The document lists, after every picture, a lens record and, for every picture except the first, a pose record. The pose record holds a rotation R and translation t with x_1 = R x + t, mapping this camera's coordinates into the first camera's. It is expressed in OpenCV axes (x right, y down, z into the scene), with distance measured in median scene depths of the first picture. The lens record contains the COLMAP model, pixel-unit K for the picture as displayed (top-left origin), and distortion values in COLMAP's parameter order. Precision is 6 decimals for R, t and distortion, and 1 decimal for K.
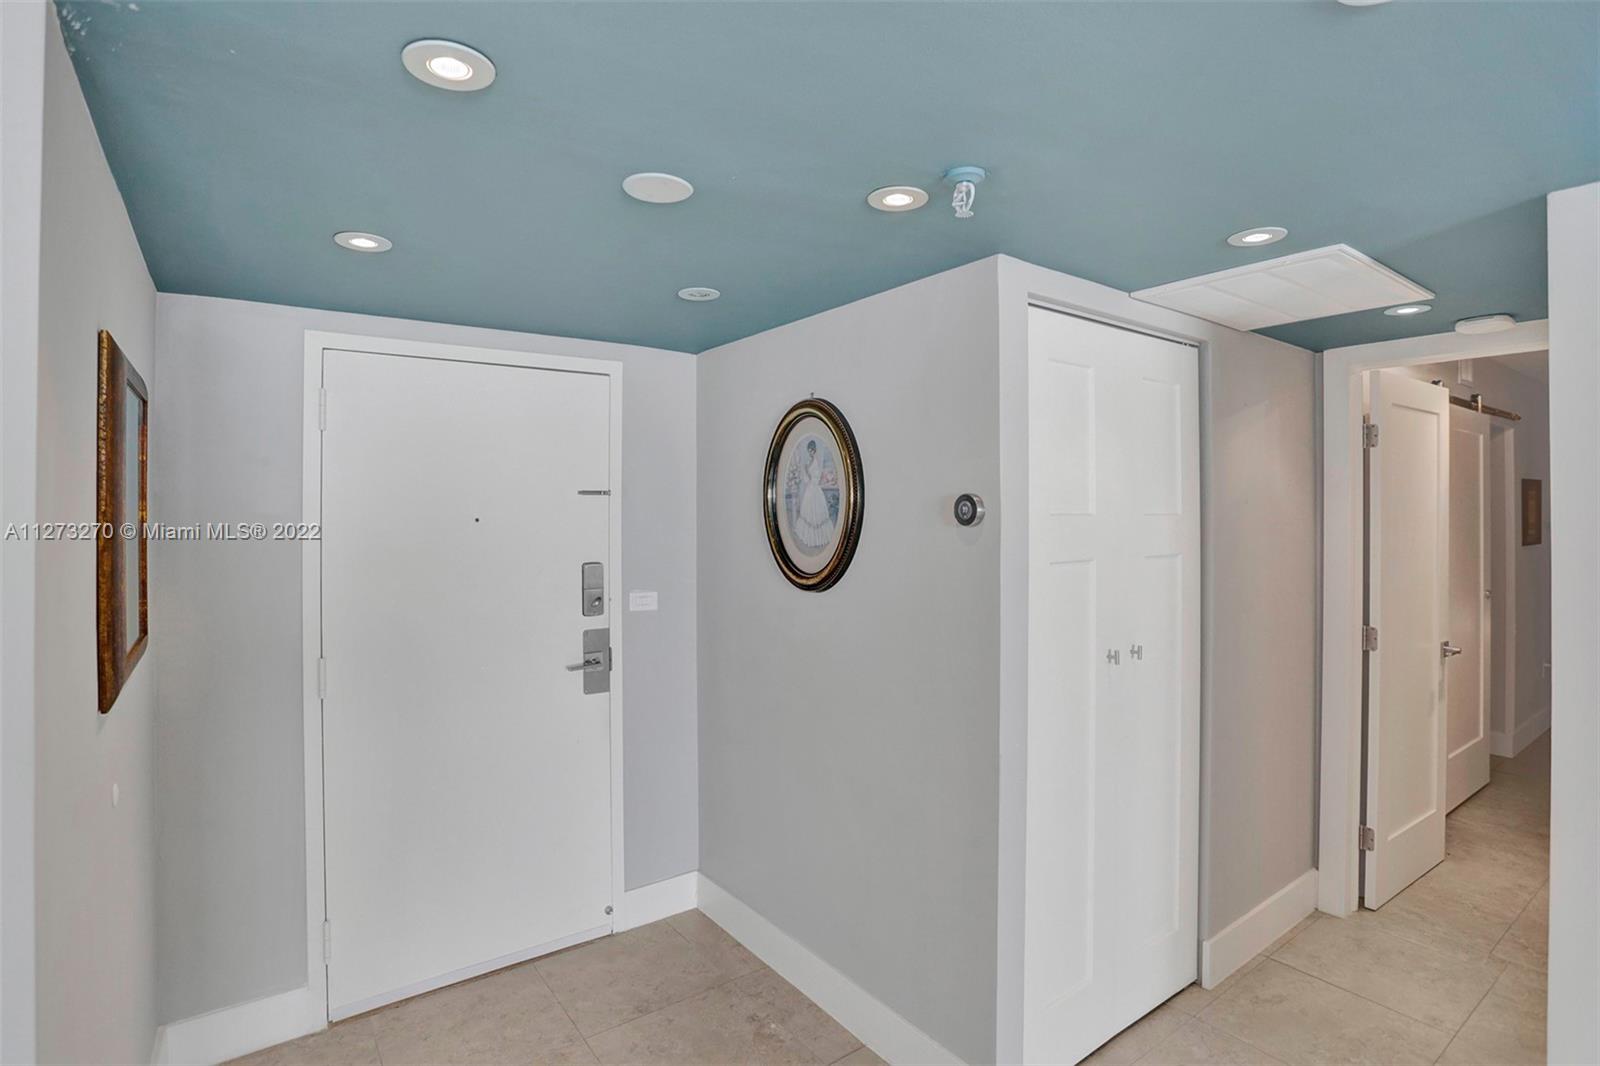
lens RADIAL K [[790.8, 0, 805.5], [0, 790.8, 528.6], [0, 0, 1]] dist [-0.060471, 0.025757]
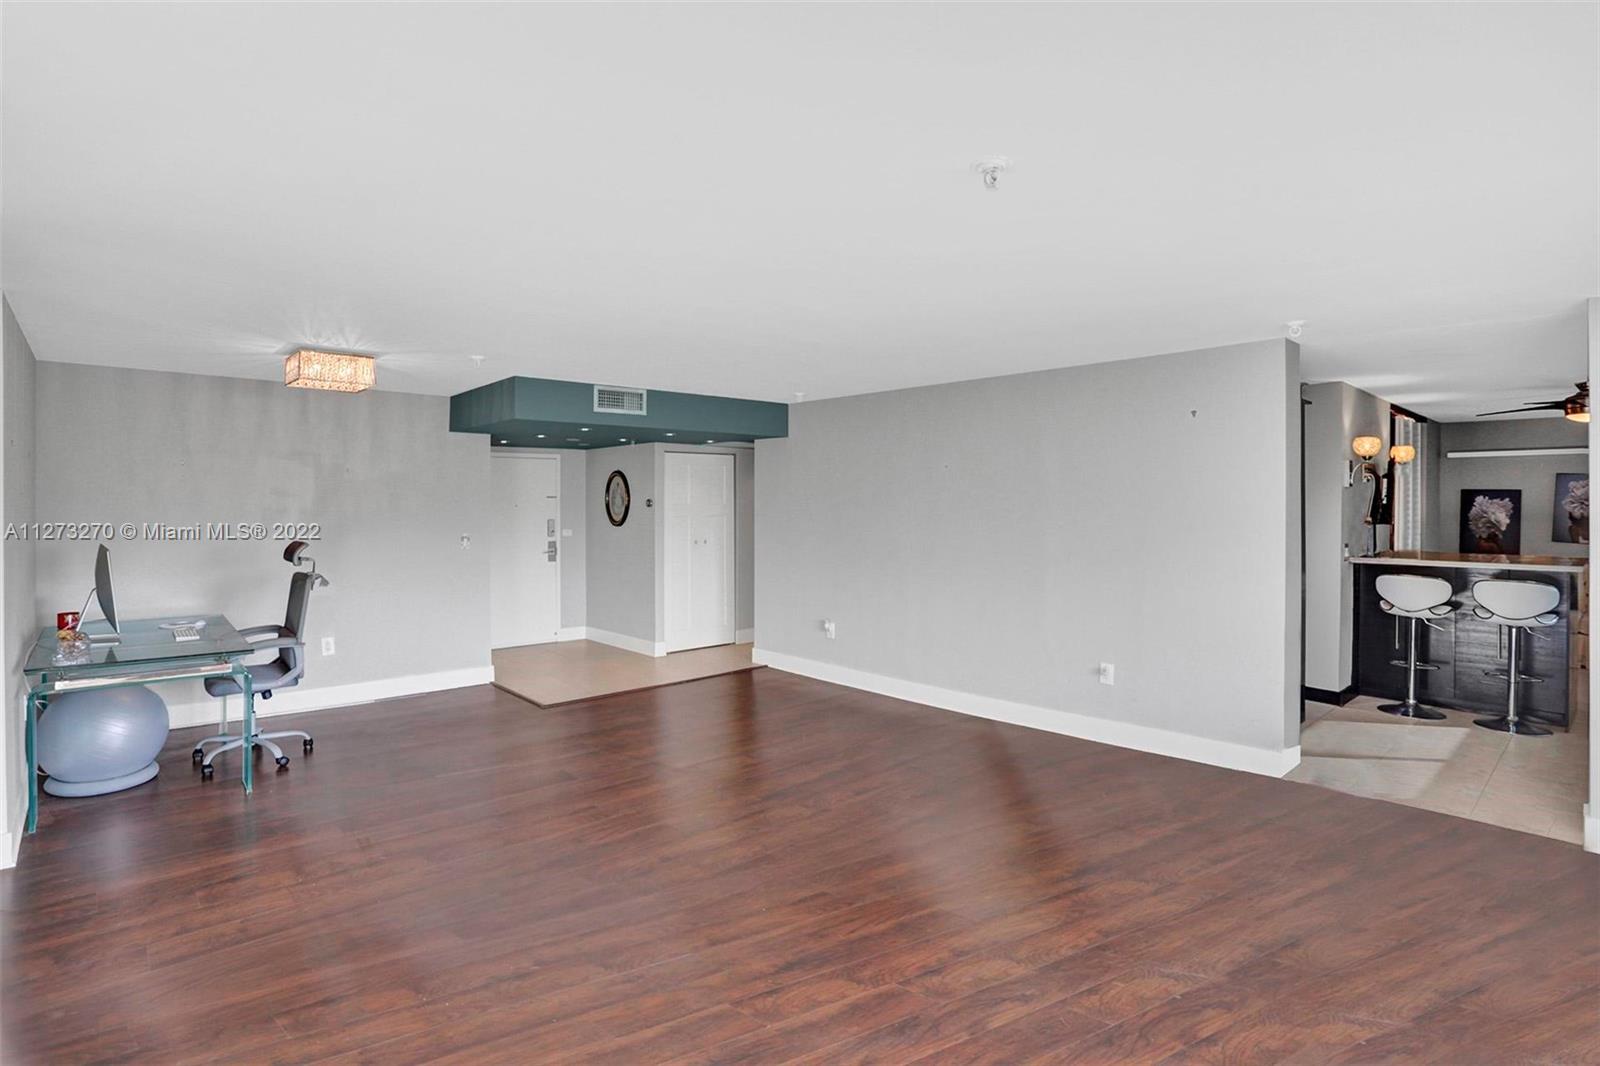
lens RADIAL K [[790.8, 0, 799.6], [0, 790.8, 525.6], [0, 0, 1]] dist [-0.060471, 0.025757]
pose [[0.994108, 0.000227, 0.108395, 0.391458], [-0.000724, 0.999989, 0.004544, 0.055058], [-0.108393, -0.004595, 0.994097, -2.319248]]
